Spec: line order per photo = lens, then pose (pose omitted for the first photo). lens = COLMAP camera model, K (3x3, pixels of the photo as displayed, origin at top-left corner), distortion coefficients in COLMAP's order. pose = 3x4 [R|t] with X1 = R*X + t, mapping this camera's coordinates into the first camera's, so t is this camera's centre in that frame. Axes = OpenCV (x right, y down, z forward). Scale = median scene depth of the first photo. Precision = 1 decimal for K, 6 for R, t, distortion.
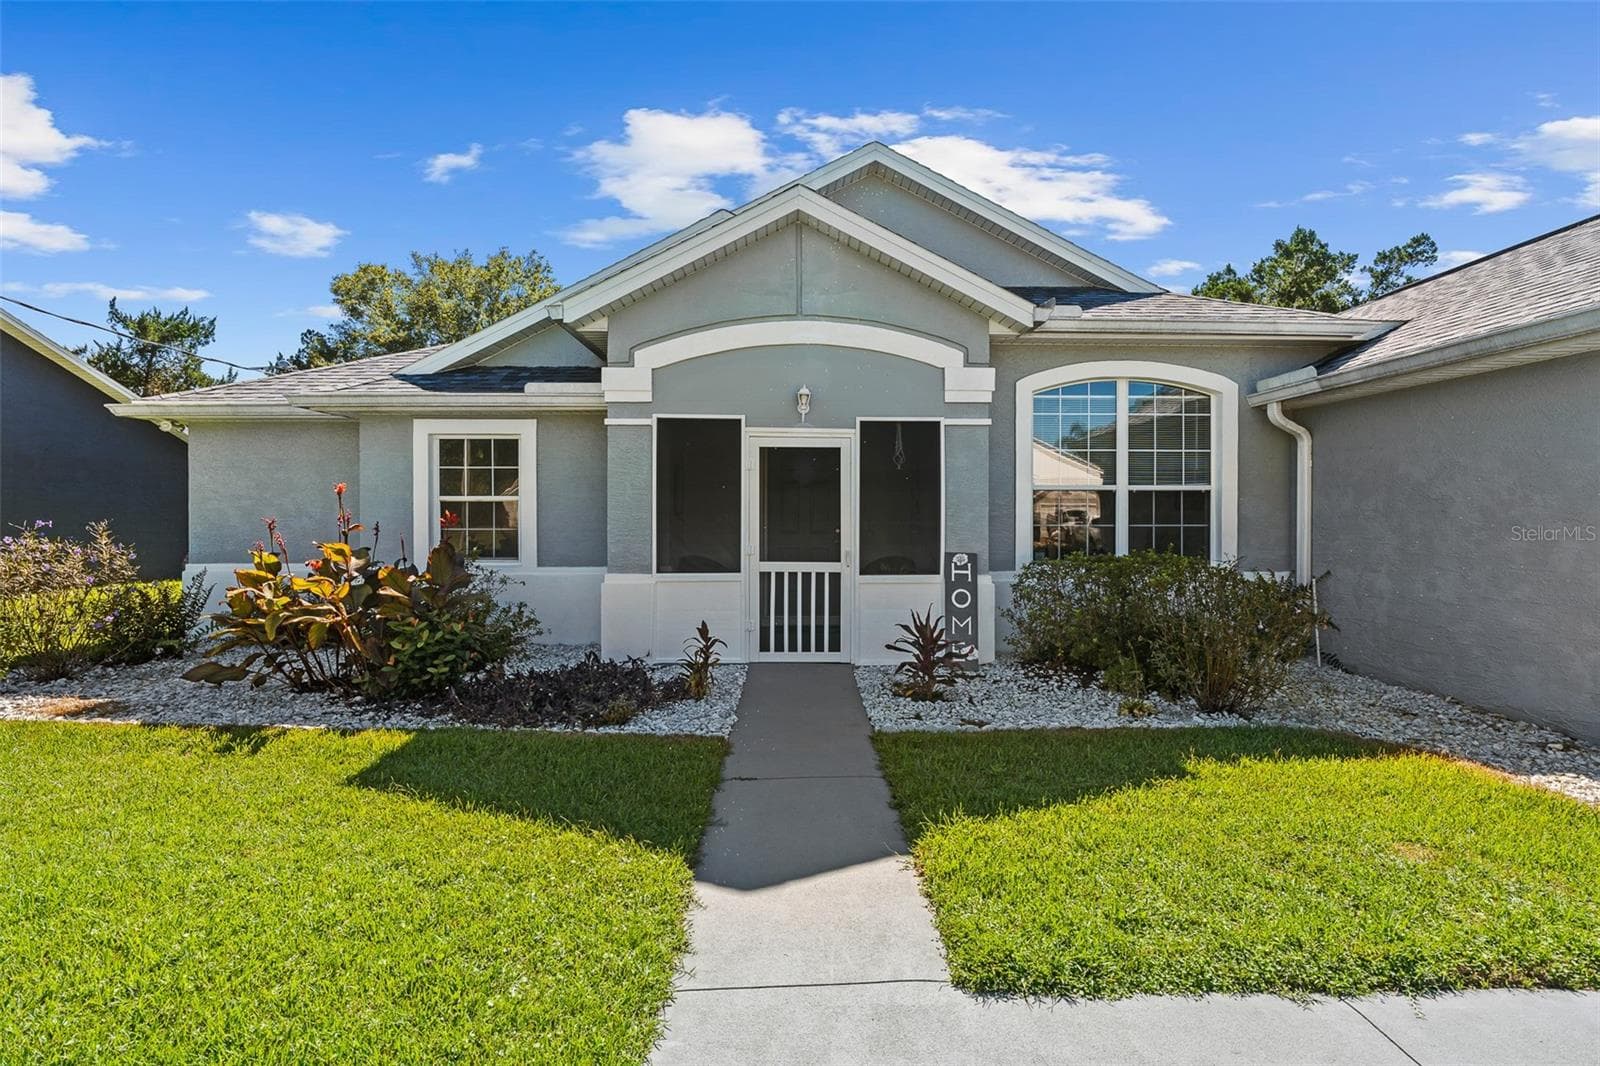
lens RADIAL K [[730.1, 0, 804.3], [0, 730.1, 516.4], [0, 0, 1]] dist [-0.006000, -0.000714]
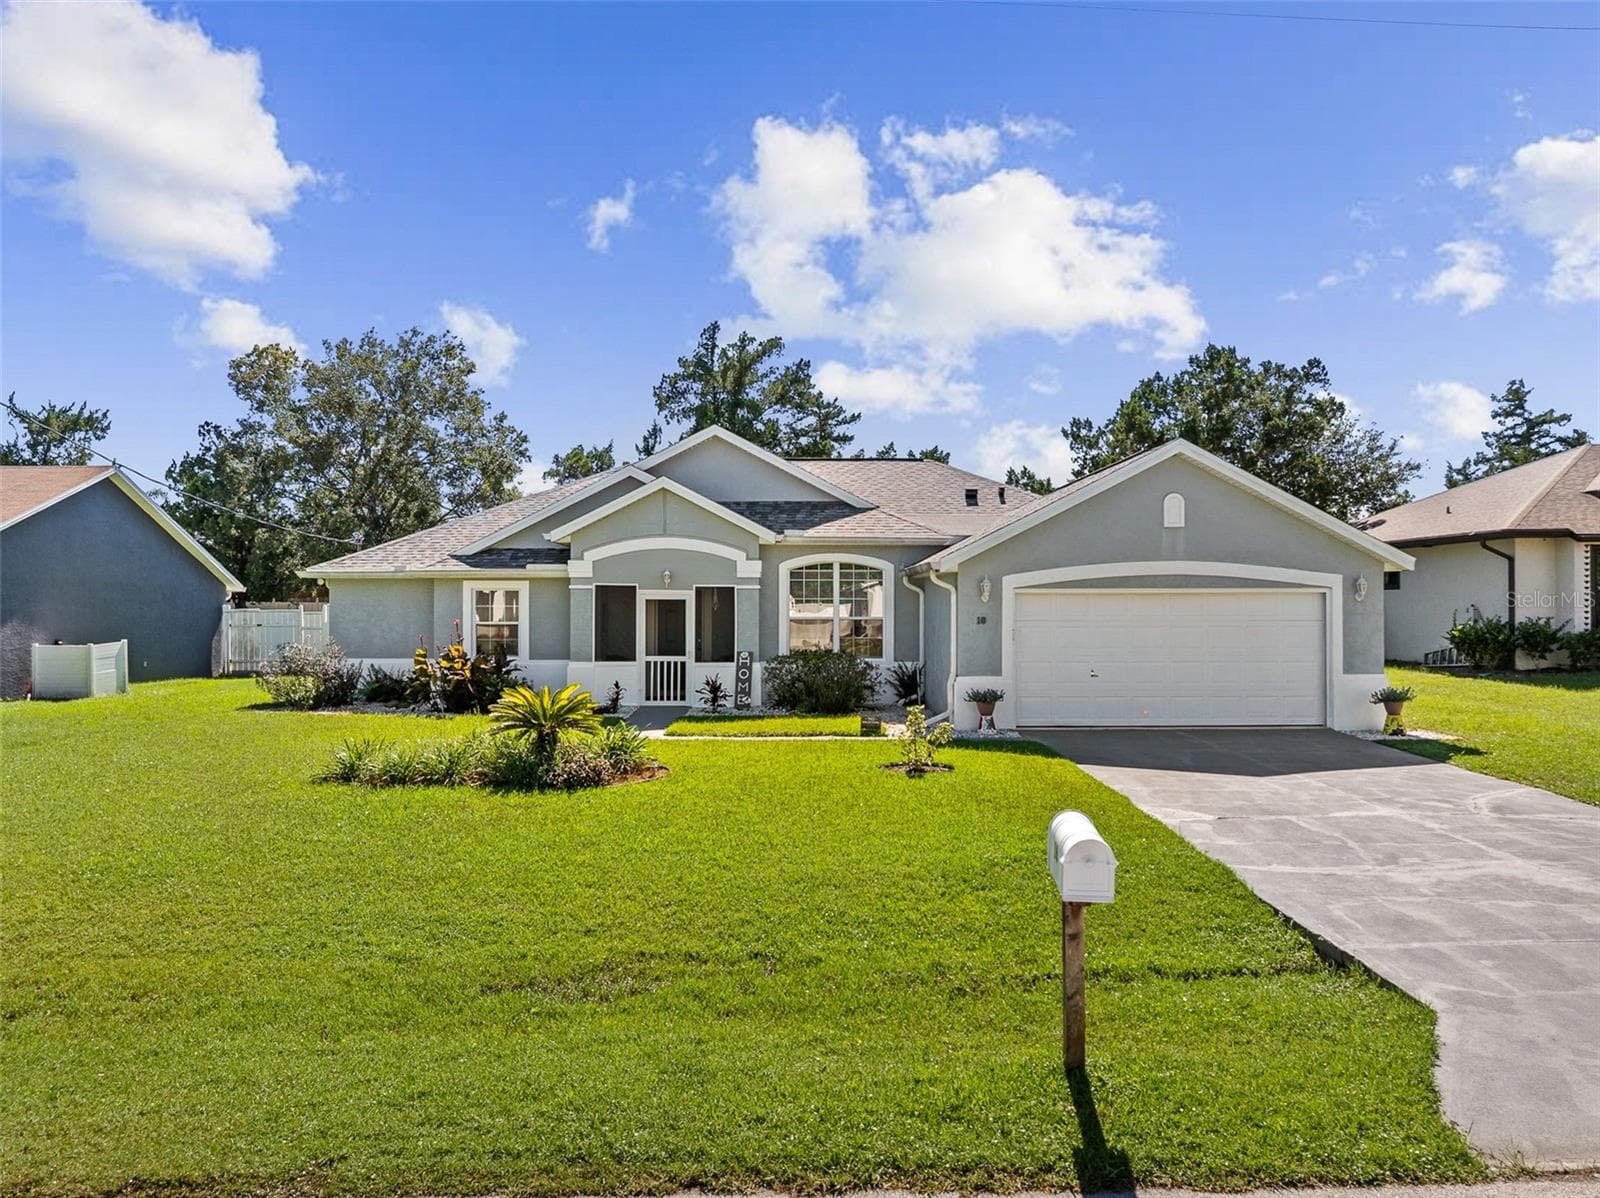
lens RADIAL K [[1148.1, 0, 800.0], [0, 1148.1, 599.0], [0, 0, 1]] dist [-0.035038, 0.006494]
pose [[0.999996, 0.001083, 0.002623, 0.357204], [-0.001050, 0.999920, -0.012612, -0.056090], [-0.002636, 0.012609, 0.999917, -2.174843]]
